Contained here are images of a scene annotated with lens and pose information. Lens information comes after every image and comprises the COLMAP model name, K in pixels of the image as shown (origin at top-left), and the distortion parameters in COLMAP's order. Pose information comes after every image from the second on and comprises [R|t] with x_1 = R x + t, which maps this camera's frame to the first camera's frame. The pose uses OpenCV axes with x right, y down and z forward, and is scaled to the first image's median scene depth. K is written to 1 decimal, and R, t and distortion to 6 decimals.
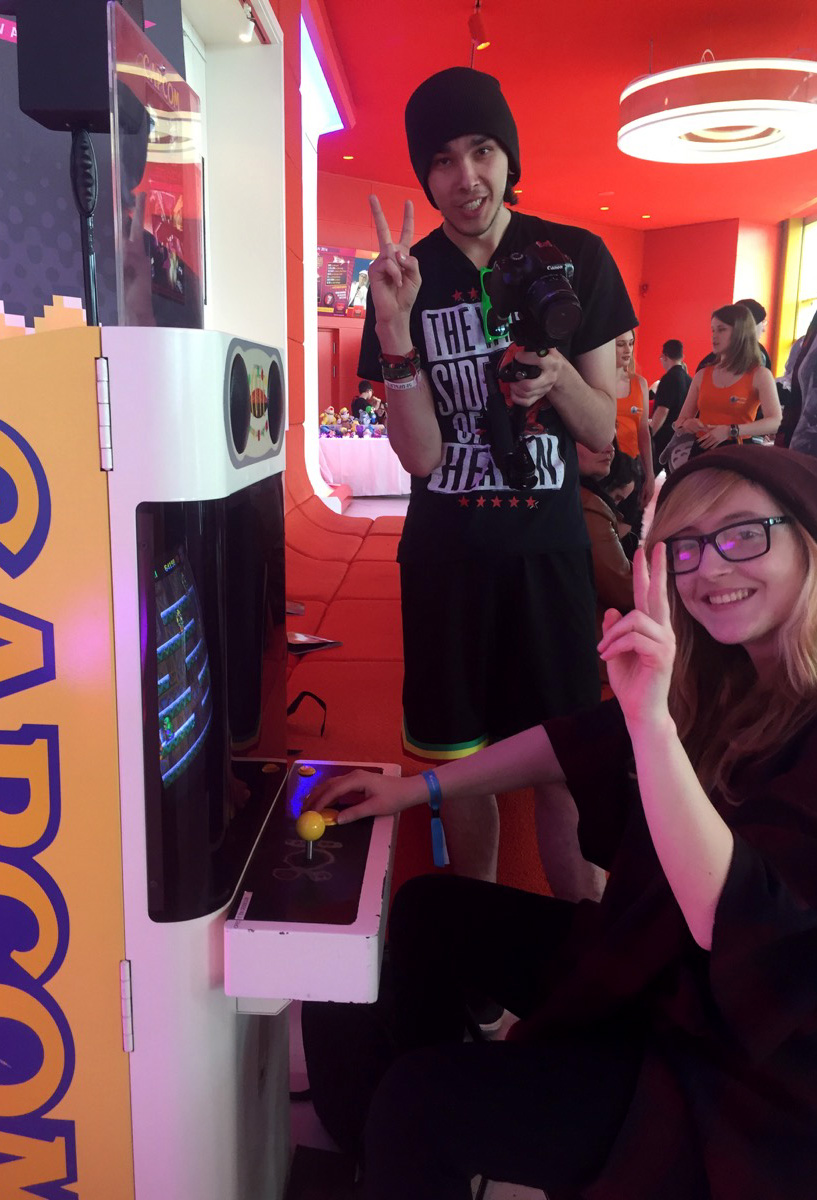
lens RADIAL K [[1036.2, 0, 381.5], [0, 1036.2, 593.7], [0, 0, 1]] dist [0.058836, -0.082011]
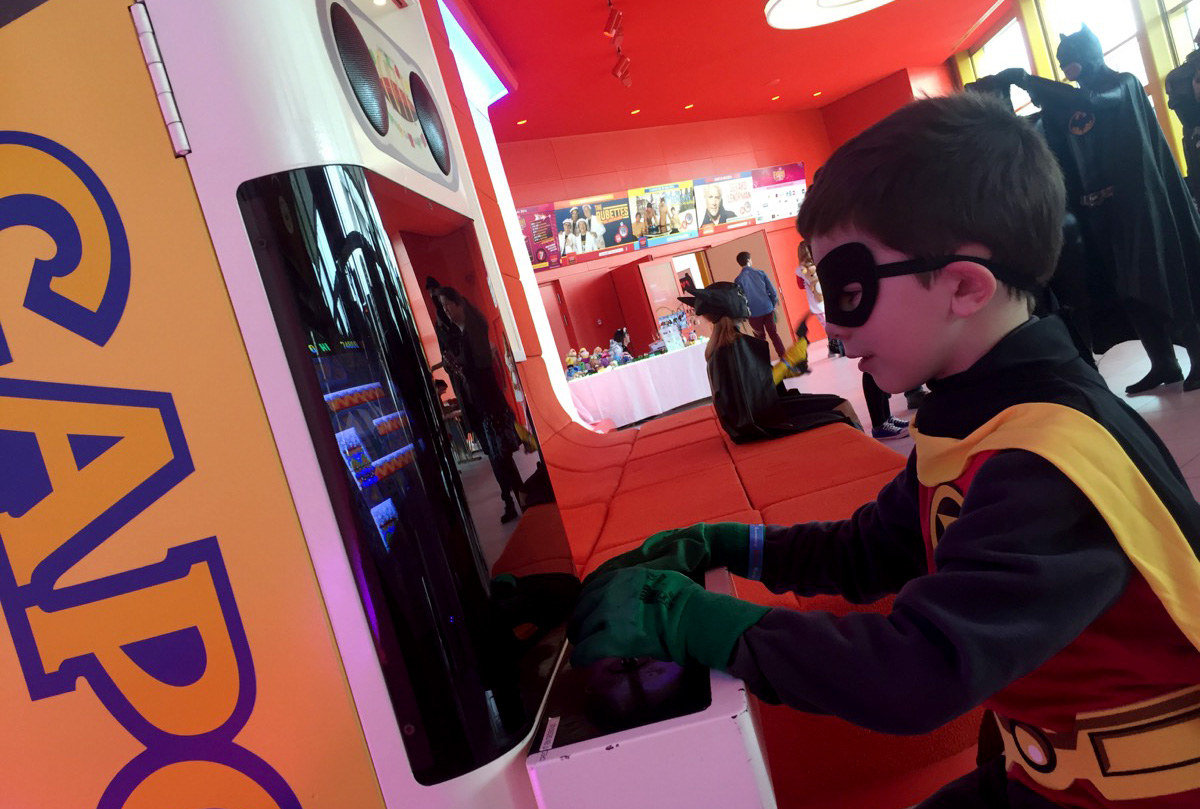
lens RADIAL K [[1032.1, 0, 601.2], [0, 1032.1, 405.0], [0, 0, 1]] dist [0.056357, -0.066503]
pose [[0.957074, -0.287731, -0.034949, -0.013655], [0.280489, 0.949811, -0.138507, 0.199599], [0.073048, 0.122758, 0.989745, 0.302353]]
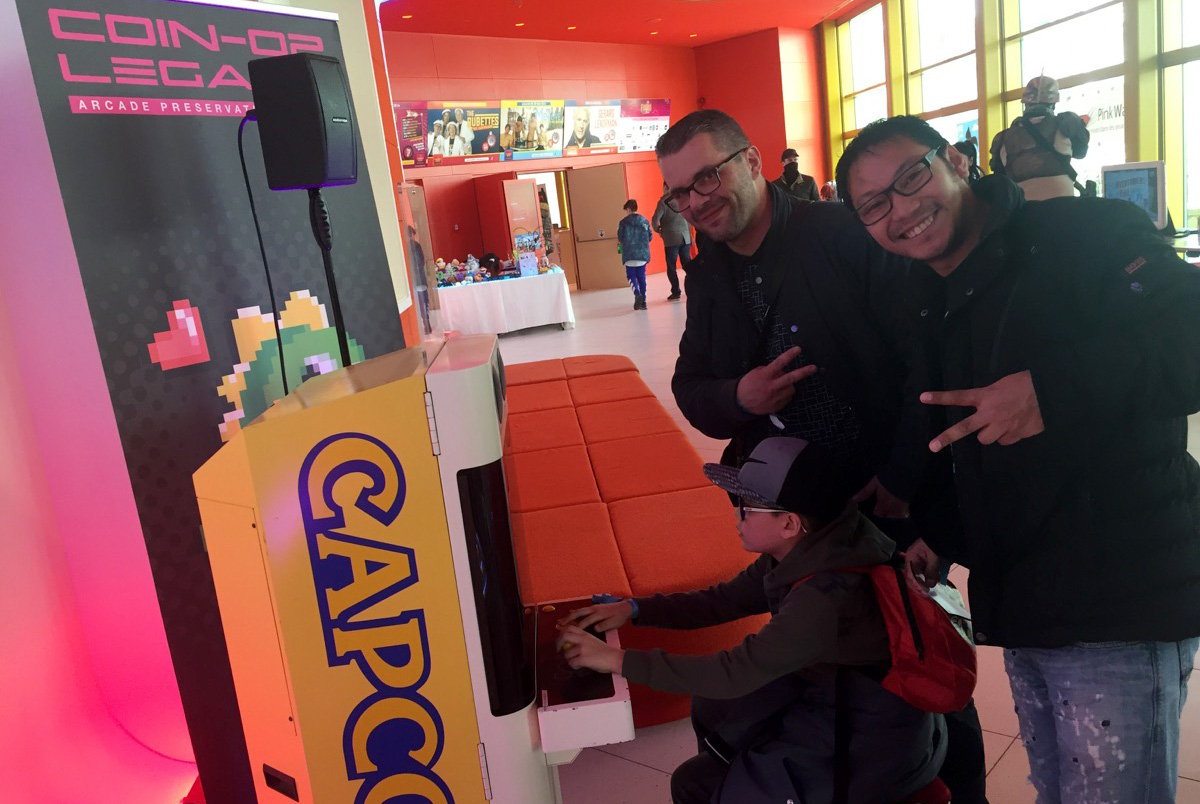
lens RADIAL K [[1032.1, 0, 603.7], [0, 1032.1, 402.5], [0, 0, 1]] dist [0.056357, -0.066503]
pose [[0.982494, -0.150448, 0.109871, -0.151258], [0.151106, 0.988515, 0.002364, -0.149275], [-0.108964, 0.014279, 0.993943, -0.633380]]
